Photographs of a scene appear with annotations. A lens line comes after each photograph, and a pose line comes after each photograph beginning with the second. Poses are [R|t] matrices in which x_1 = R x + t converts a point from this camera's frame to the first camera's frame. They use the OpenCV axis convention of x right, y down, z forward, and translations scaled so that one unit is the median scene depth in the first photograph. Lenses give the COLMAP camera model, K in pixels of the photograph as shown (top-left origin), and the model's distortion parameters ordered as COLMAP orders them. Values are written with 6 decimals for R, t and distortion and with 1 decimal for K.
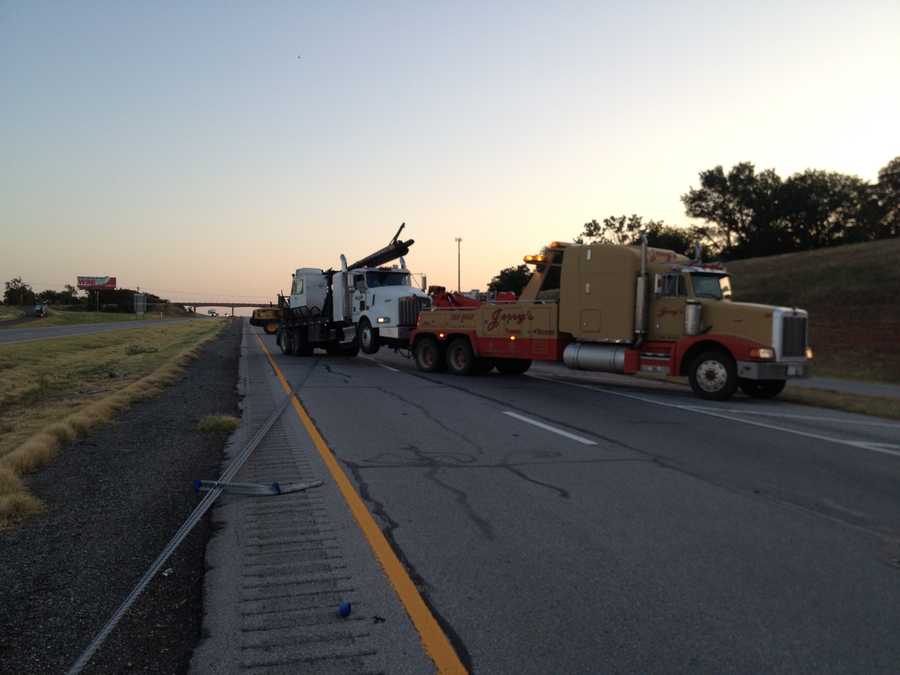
lens RADIAL K [[811.6, 0, 450.0], [0, 811.6, 337.5], [0, 0, 1]] dist [0.147411, -0.317540]
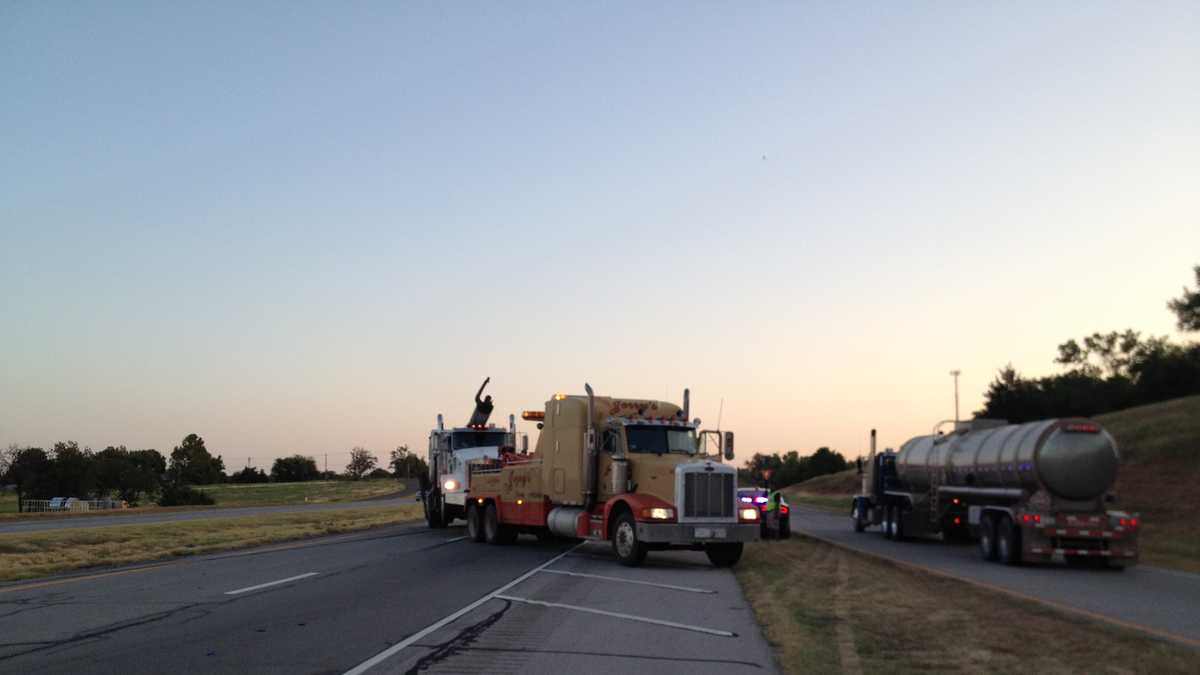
lens RADIAL K [[1092.1, 0, 600.0], [0, 1092.1, 337.5], [0, 0, 1]] dist [0.000050, 0.001536]
pose [[0.953279, -0.060000, -0.296073, 0.092054], [0.012159, 0.986904, -0.160851, 0.002812], [0.301847, 0.149736, 0.941524, -0.025905]]
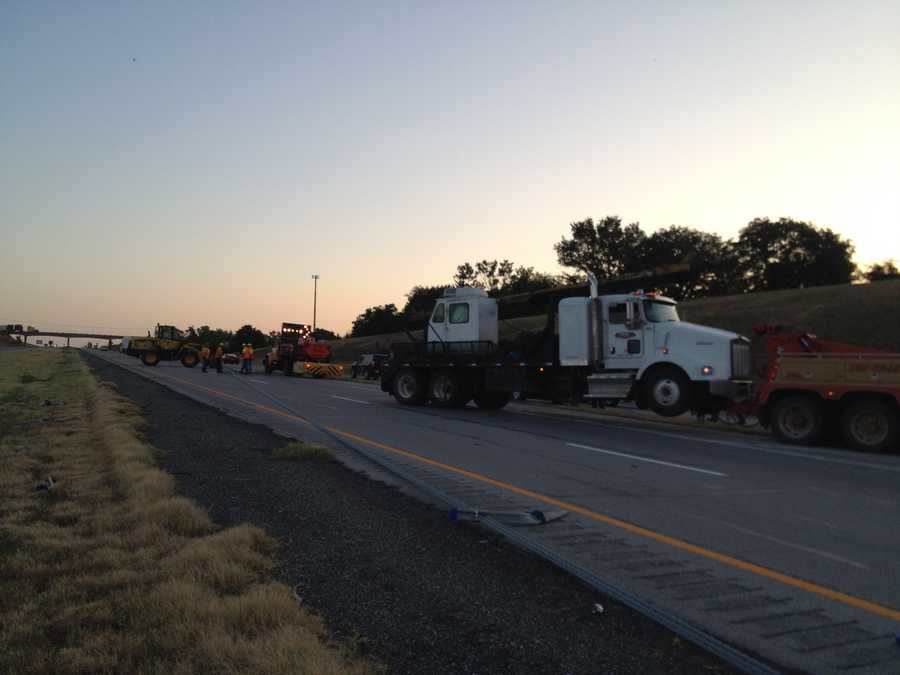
lens RADIAL K [[811.6, 0, 450.0], [0, 811.6, 337.5], [0, 0, 1]] dist [0.147411, -0.317540]
pose [[0.984095, 0.032510, 0.174642, -0.027334], [-0.024008, 0.998432, -0.050577, 0.001825], [-0.176012, 0.045580, 0.983332, 0.006143]]
